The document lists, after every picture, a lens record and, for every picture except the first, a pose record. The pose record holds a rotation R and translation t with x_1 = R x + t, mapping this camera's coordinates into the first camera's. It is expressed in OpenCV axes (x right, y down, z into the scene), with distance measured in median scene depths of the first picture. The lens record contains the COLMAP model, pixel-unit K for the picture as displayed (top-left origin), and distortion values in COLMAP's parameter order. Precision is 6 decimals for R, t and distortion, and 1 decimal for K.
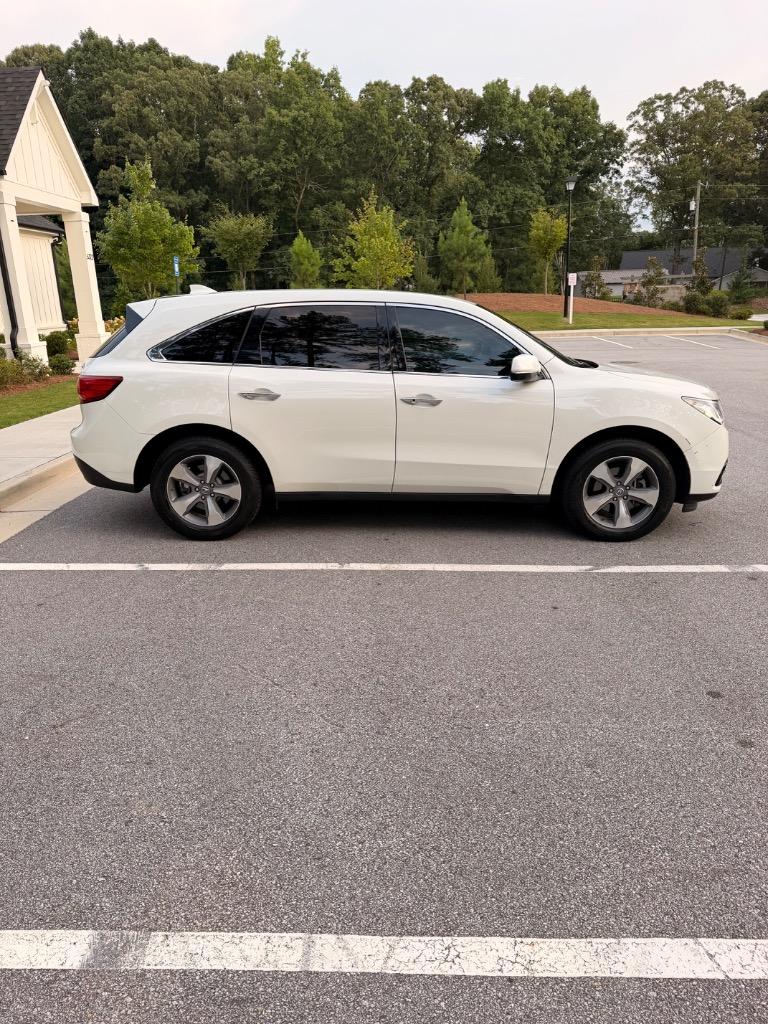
lens RADIAL K [[779.2, 0, 384.0], [0, 779.2, 512.0], [0, 0, 1]] dist [0.032356, -0.039630]
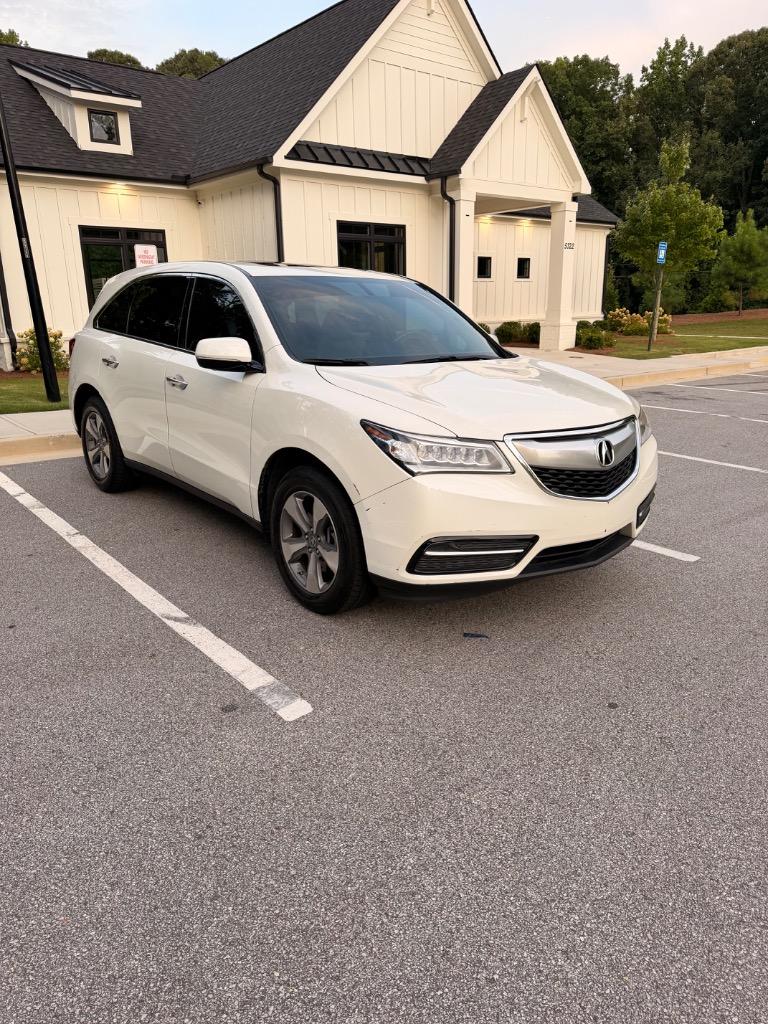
lens RADIAL K [[750.8, 0, 384.0], [0, 750.8, 512.0], [0, 0, 1]] dist [0.038139, -0.029061]
pose [[0.631047, 0.224507, -0.742547, 0.840404], [-0.213555, 0.970497, 0.111938, -0.141551], [0.745771, 0.087936, 0.660373, 0.593698]]
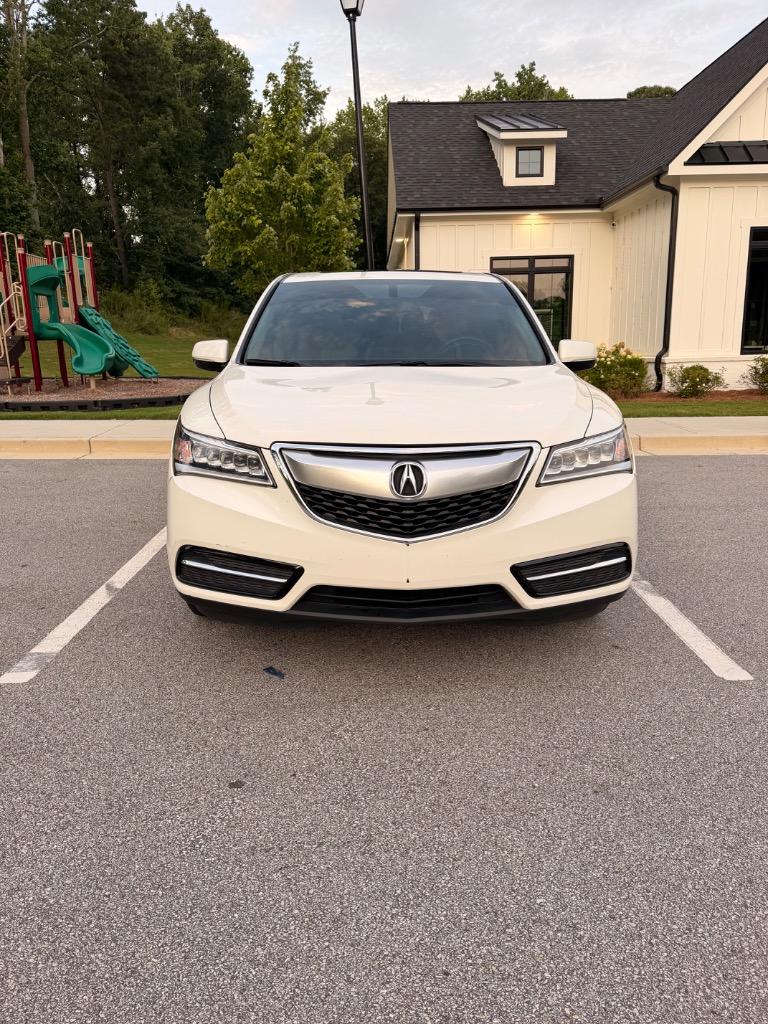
lens RADIAL K [[750.8, 0, 384.0], [0, 750.8, 512.0], [0, 0, 1]] dist [0.038139, -0.029061]
pose [[0.001121, 0.243556, -0.969886, 0.951955], [-0.255992, 0.937639, 0.235162, -0.249079], [0.966678, 0.248019, 0.063400, 1.102967]]
